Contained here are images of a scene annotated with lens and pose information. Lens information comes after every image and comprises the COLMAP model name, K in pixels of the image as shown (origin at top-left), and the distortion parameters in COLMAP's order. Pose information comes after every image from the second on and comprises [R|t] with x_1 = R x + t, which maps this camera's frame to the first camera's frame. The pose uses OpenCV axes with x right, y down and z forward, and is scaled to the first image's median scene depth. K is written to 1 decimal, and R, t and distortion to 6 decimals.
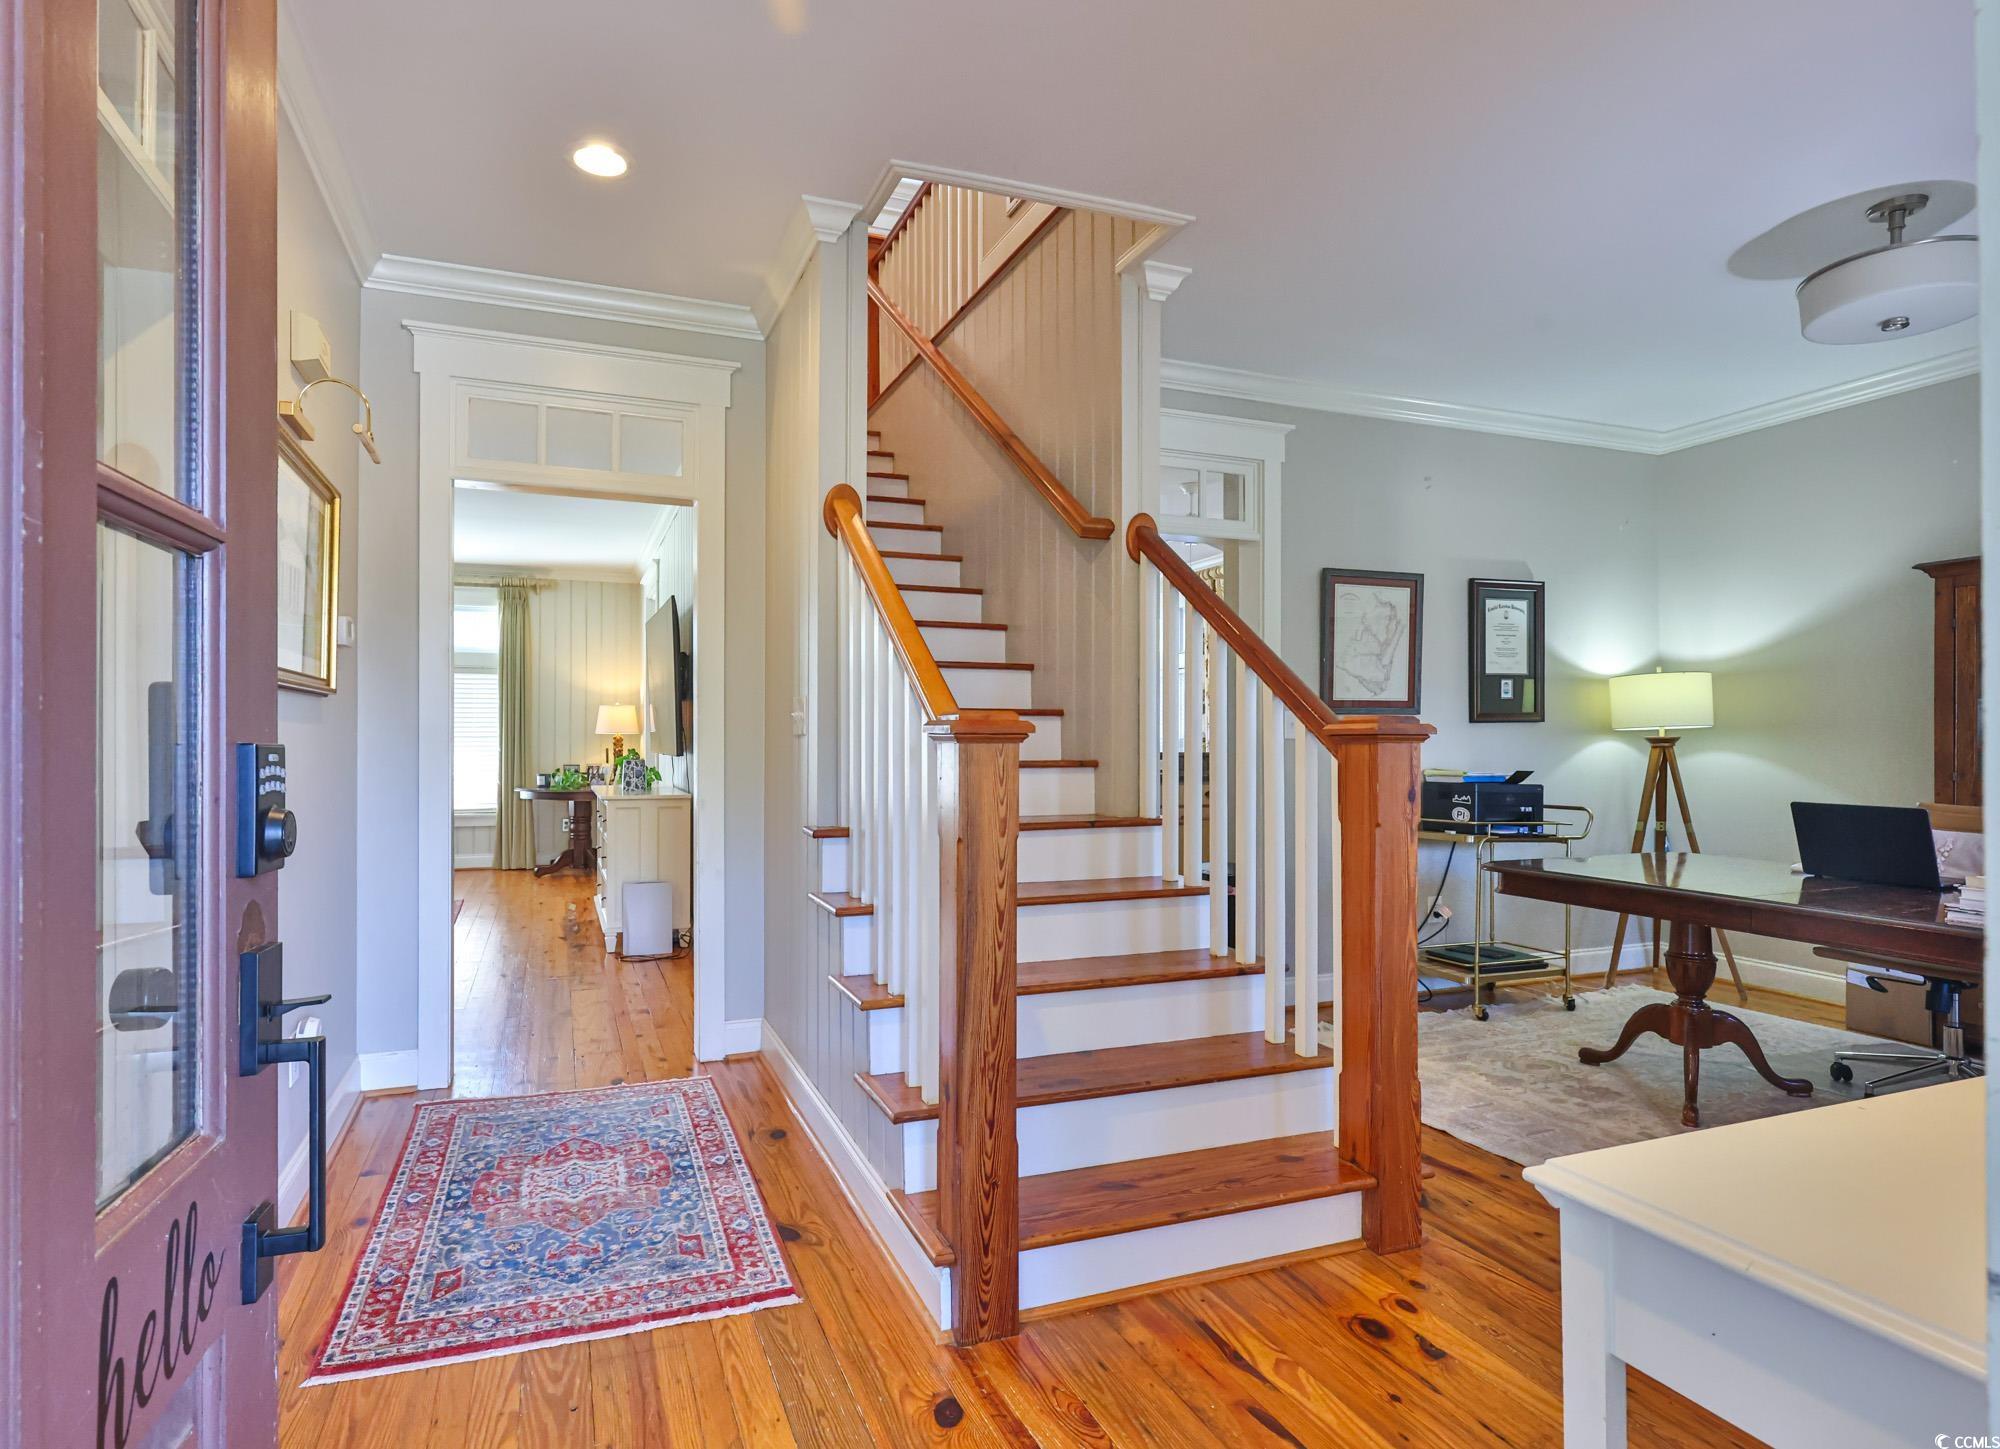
lens RADIAL K [[1110.1, 0, 999.2], [0, 1110.1, 730.3], [0, 0, 1]] dist [-0.001388, -0.000099]
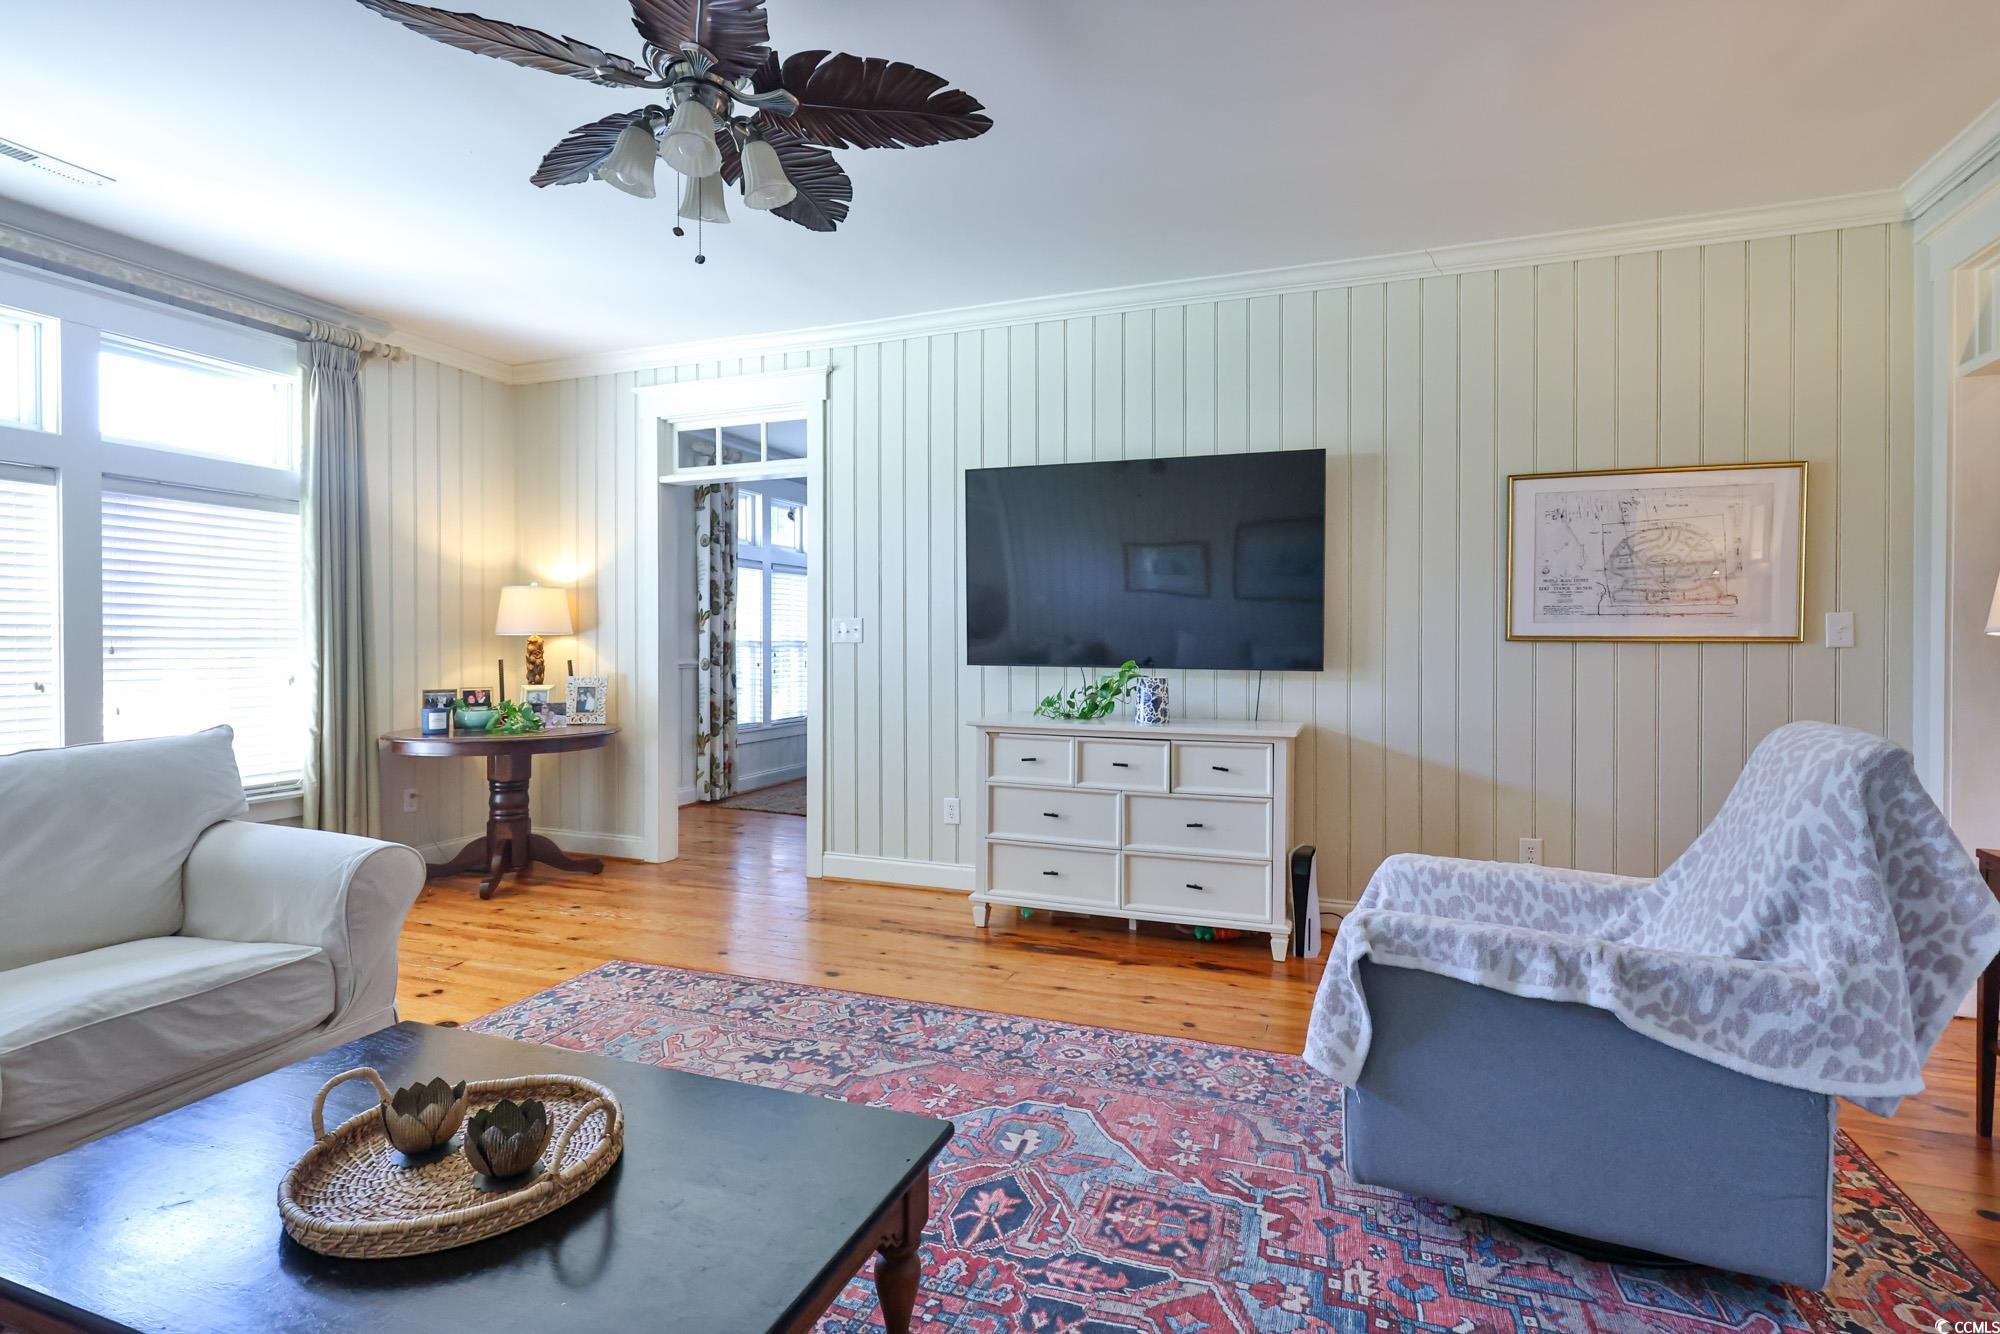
lens RADIAL K [[972.9, 0, 1009.5], [0, 972.9, 664.4], [0, 0, 1]] dist [-0.000138, 0.000587]
pose [[0.671408, -0.019630, 0.740828, -0.566411], [-0.007079, 0.999434, 0.032897, 0.000120], [-0.741054, -0.027332, 0.670889, 0.472319]]
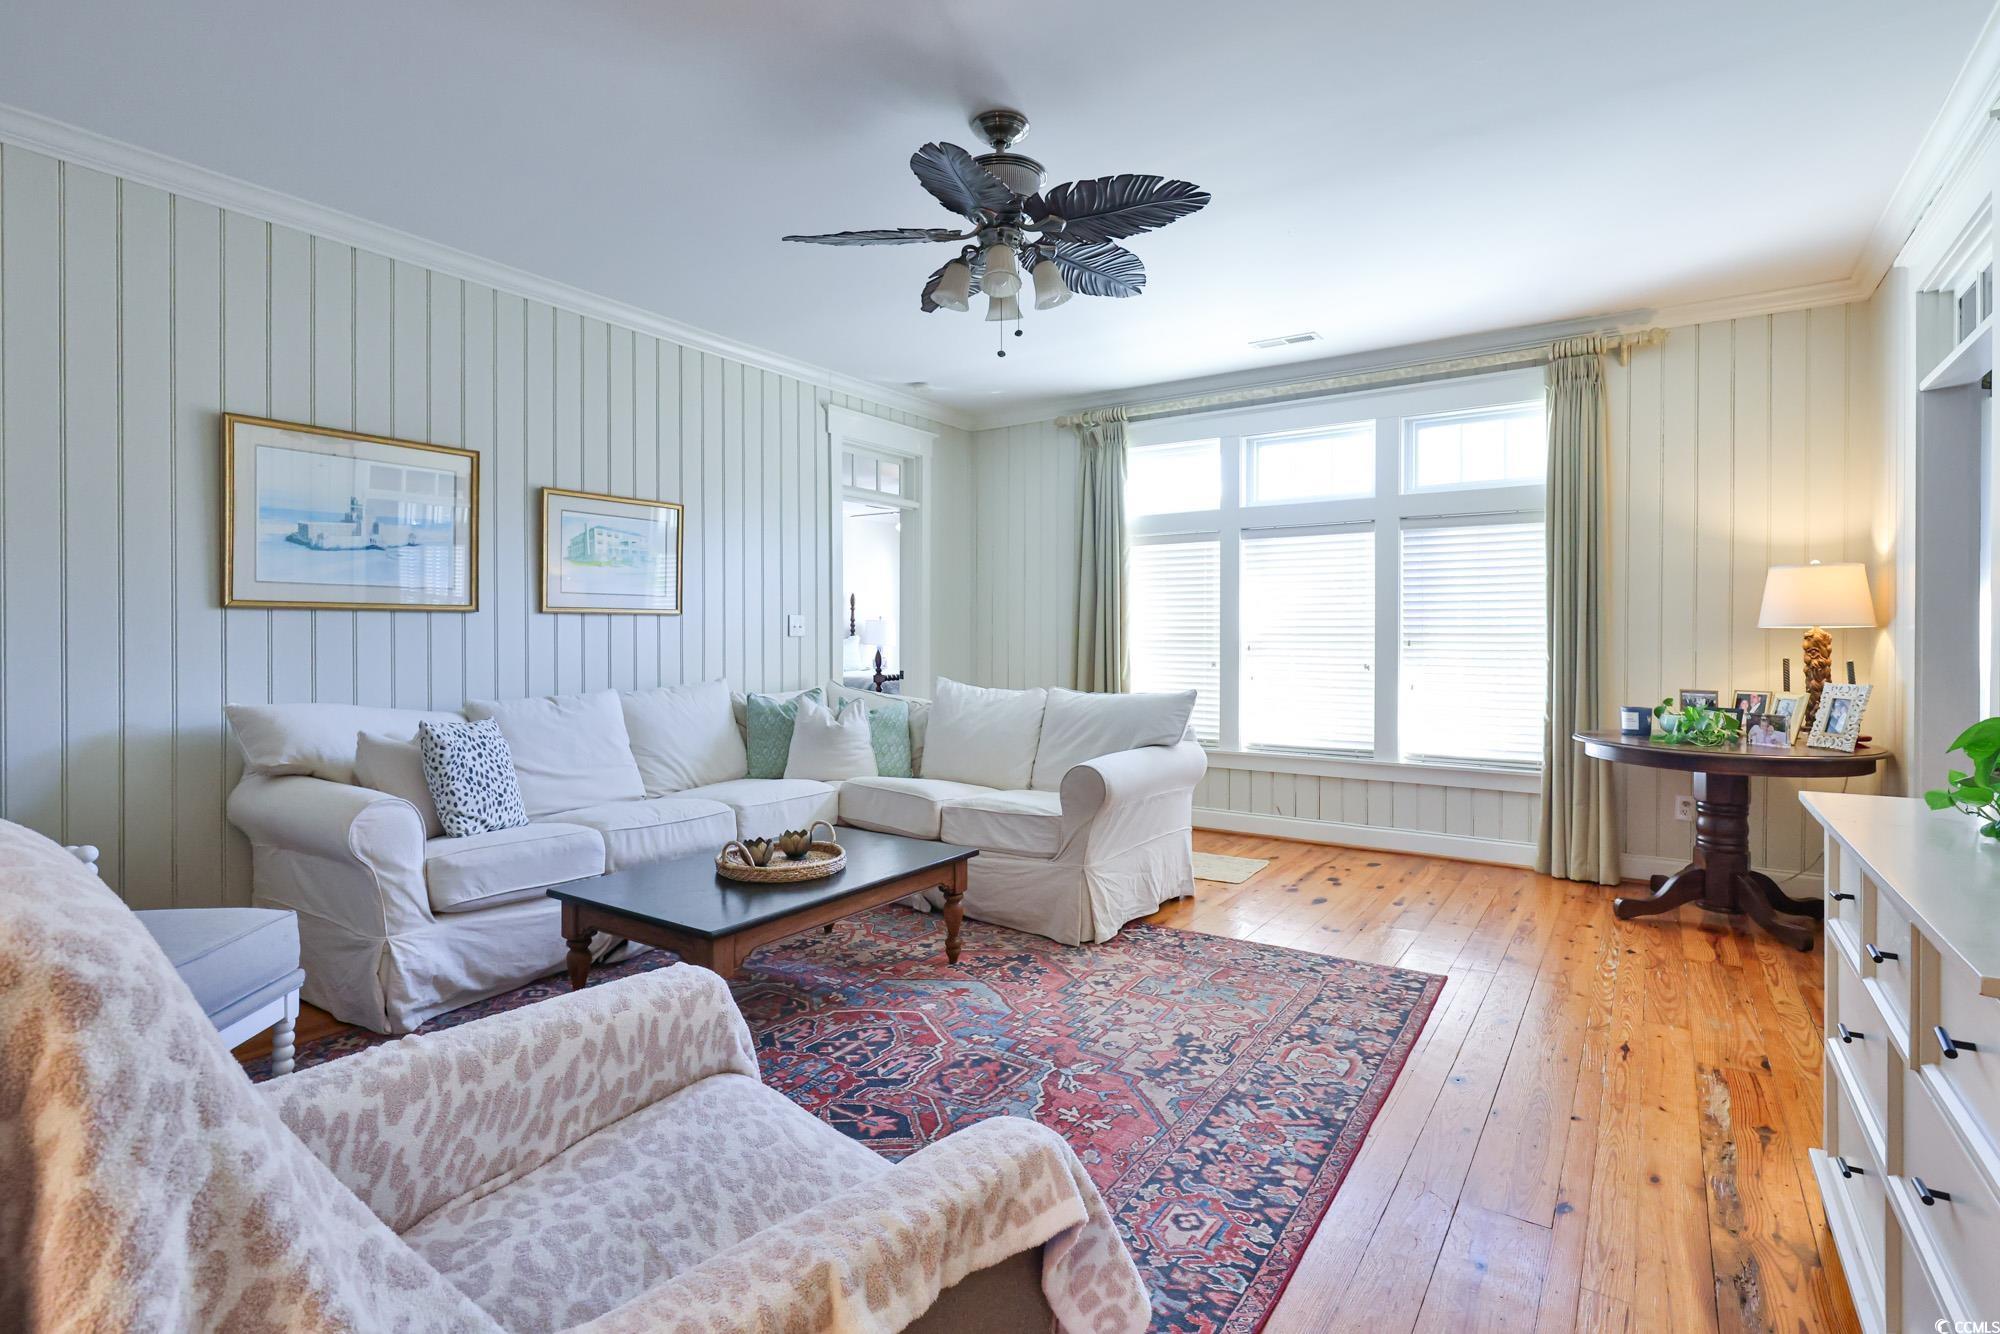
lens RADIAL K [[972.9, 0, 991.8], [0, 972.9, 645.5], [0, 0, 1]] dist [-0.000138, 0.000587]
pose [[0.556796, 0.005309, -0.830633, -0.203519], [0.009780, 0.999868, 0.012947, 0.002035], [0.830592, -0.015333, 0.556670, 0.503677]]
